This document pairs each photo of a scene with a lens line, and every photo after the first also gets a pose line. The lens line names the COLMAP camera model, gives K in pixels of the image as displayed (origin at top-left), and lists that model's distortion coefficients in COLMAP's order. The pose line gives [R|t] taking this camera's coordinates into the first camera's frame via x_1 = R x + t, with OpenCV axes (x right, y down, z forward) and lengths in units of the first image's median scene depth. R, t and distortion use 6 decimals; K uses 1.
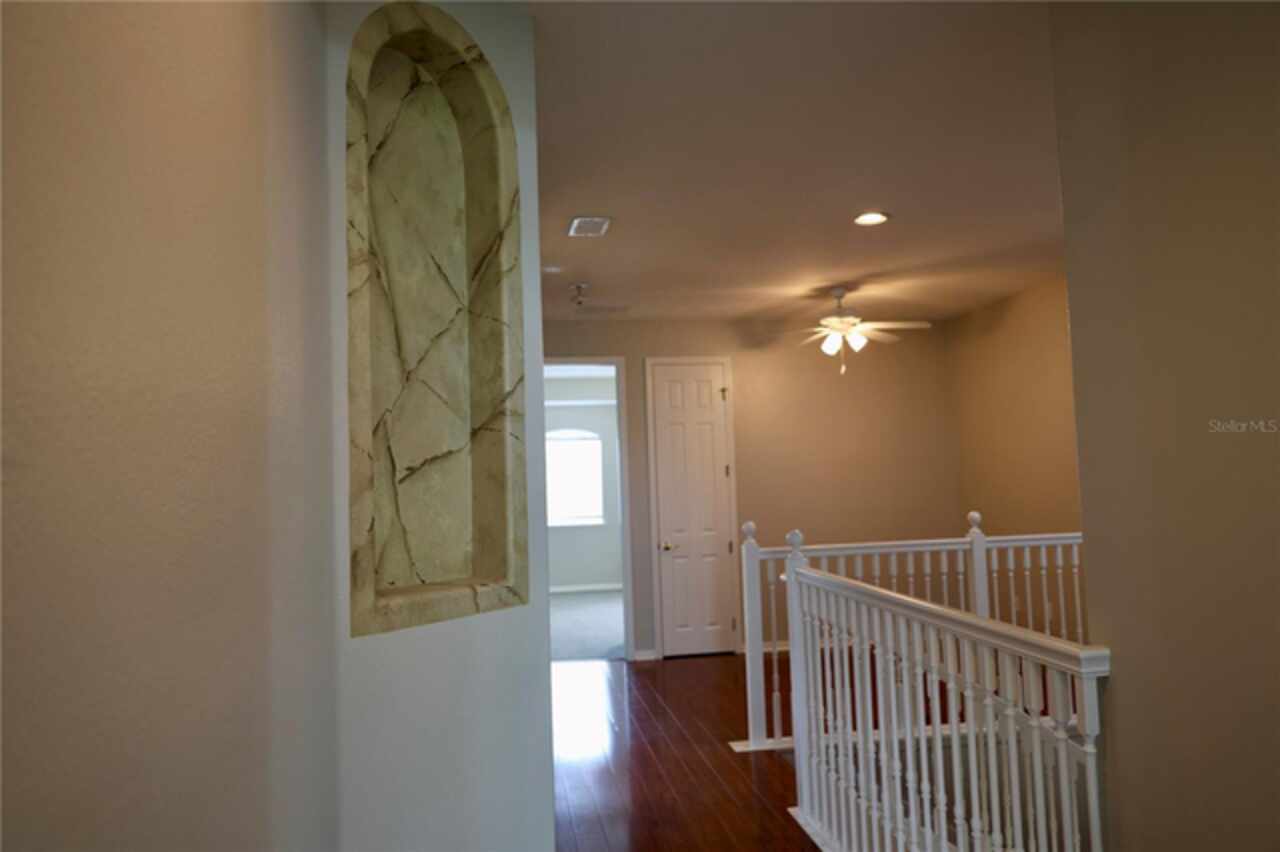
lens RADIAL K [[888.4, 0, 637.4], [0, 888.4, 420.3], [0, 0, 1]] dist [-0.010474, -0.000960]
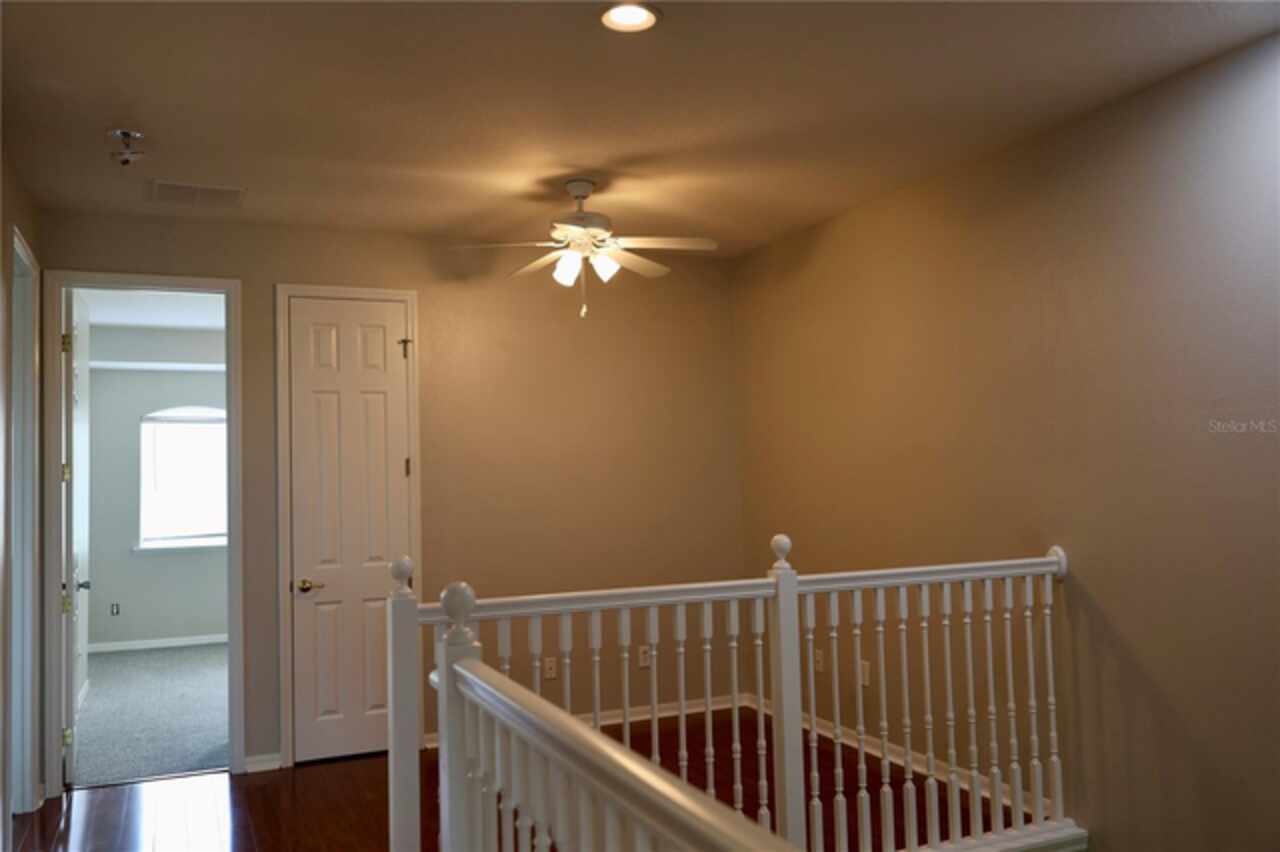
lens RADIAL K [[999.9, 0, 637.0], [0, 999.9, 412.9], [0, 0, 1]] dist [0.002182, 0.001929]
pose [[0.965277, 0.025495, 0.259981, 0.083553], [-0.024429, 0.999675, -0.007332, 0.021876], [-0.260084, 0.000726, 0.965586, 0.295361]]
